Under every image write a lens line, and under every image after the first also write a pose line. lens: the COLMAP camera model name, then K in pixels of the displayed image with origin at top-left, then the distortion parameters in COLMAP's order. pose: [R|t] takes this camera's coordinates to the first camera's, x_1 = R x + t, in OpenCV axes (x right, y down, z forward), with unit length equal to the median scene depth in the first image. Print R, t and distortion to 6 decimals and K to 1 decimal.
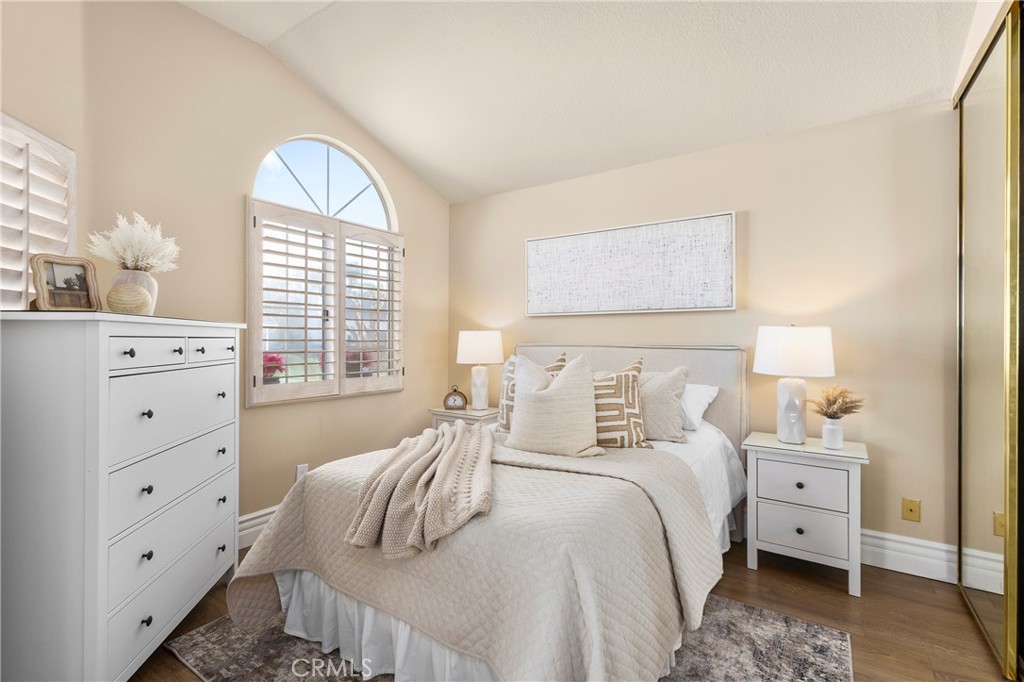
lens RADIAL K [[474.5, 0, 507.4], [0, 474.5, 333.9], [0, 0, 1]] dist [-0.004652, 0.000144]
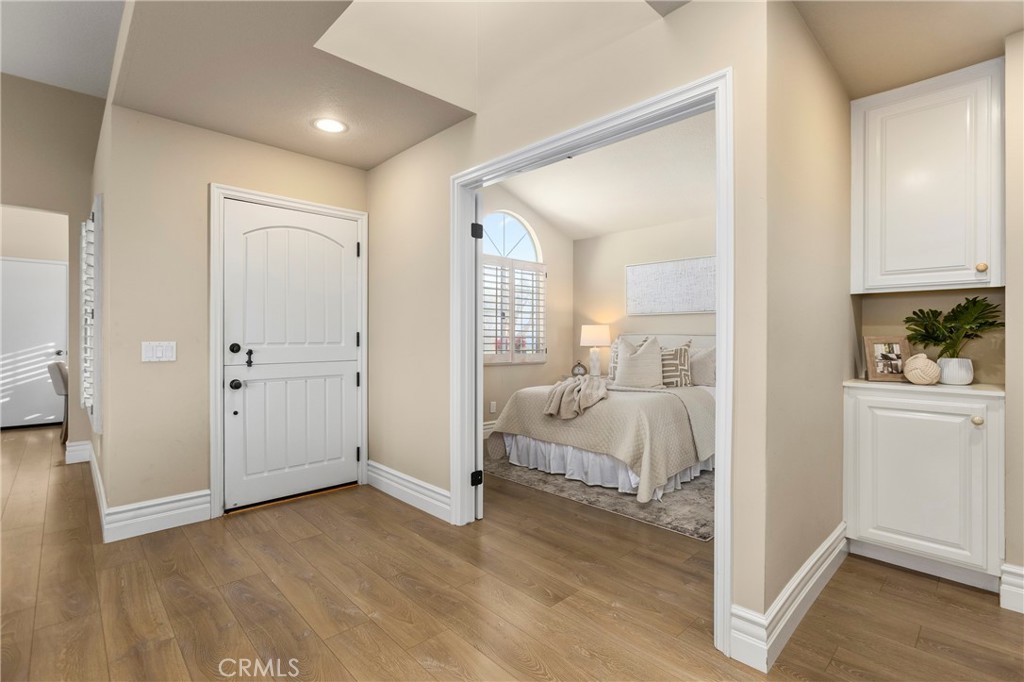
lens RADIAL K [[474.5, 0, 507.4], [0, 474.5, 333.9], [0, 0, 1]] dist [-0.004652, 0.000144]
pose [[0.977251, 0.003711, -0.212055, -0.013154], [-0.001977, 0.999963, 0.008388, 0.014801], [0.212078, -0.007778, 0.977222, -0.841676]]
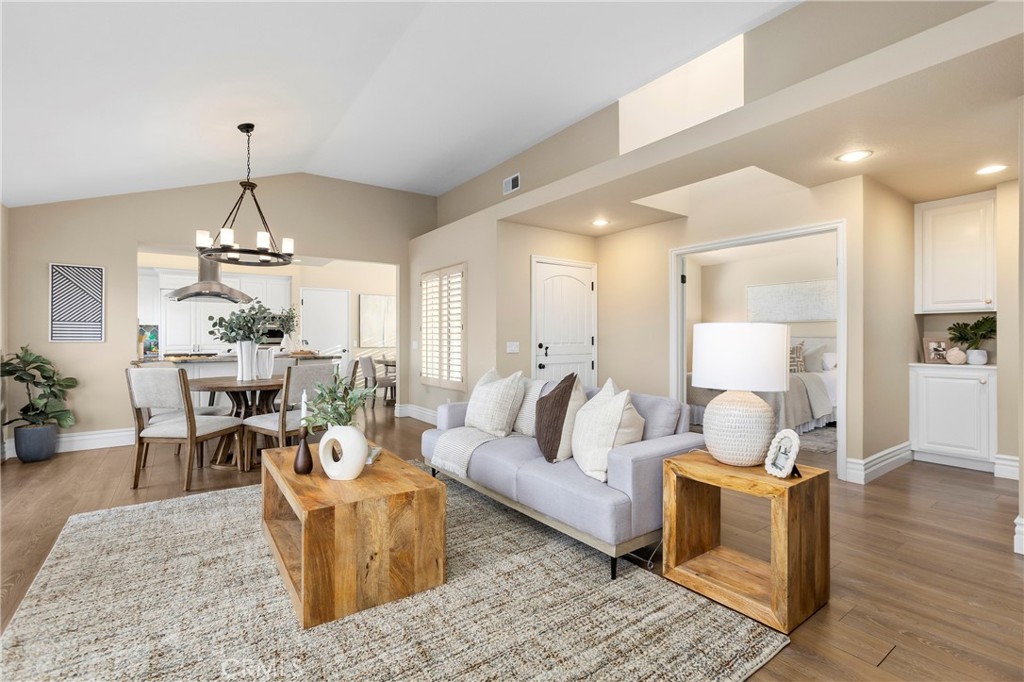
lens RADIAL K [[478.8, 0, 512.6], [0, 478.8, 337.8], [0, 0, 1]] dist [0.004011, 0.001037]
pose [[0.943632, 0.000664, -0.330995, -0.321856], [0.002887, 0.999943, 0.010234, 0.003991], [0.330983, -0.010613, 0.943577, -1.848032]]
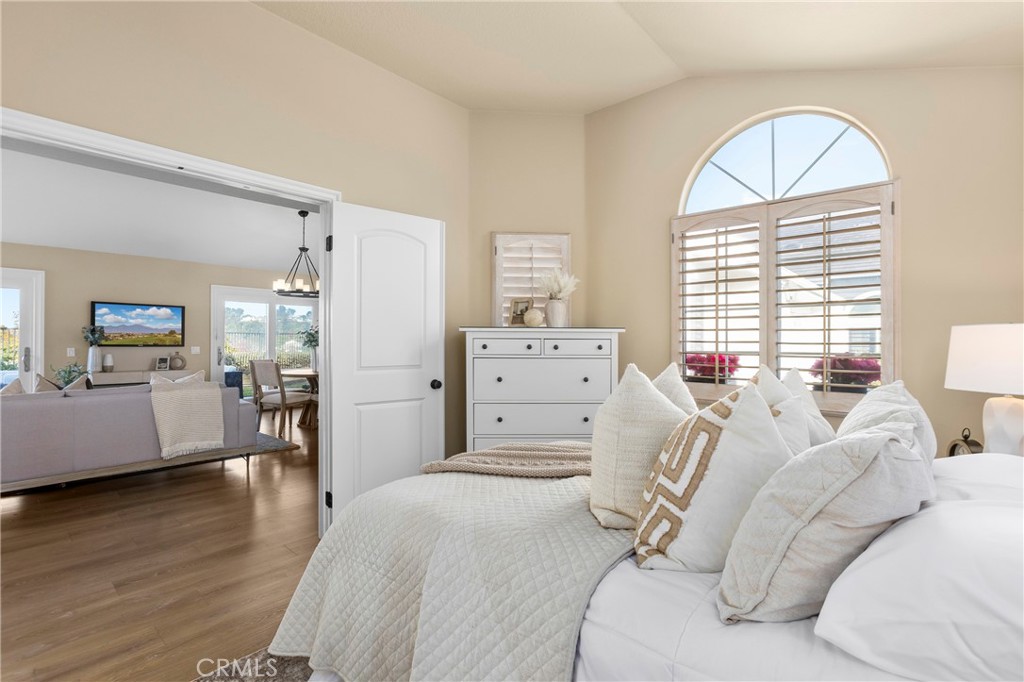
lens RADIAL K [[478.8, 0, 512.6], [0, 478.8, 337.8], [0, 0, 1]] dist [0.004011, 0.001037]
pose [[-0.141435, -0.003609, -0.989941, 0.689423], [0.006612, 0.999968, -0.004591, 0.007701], [0.989925, -0.007195, -0.141406, 0.795952]]
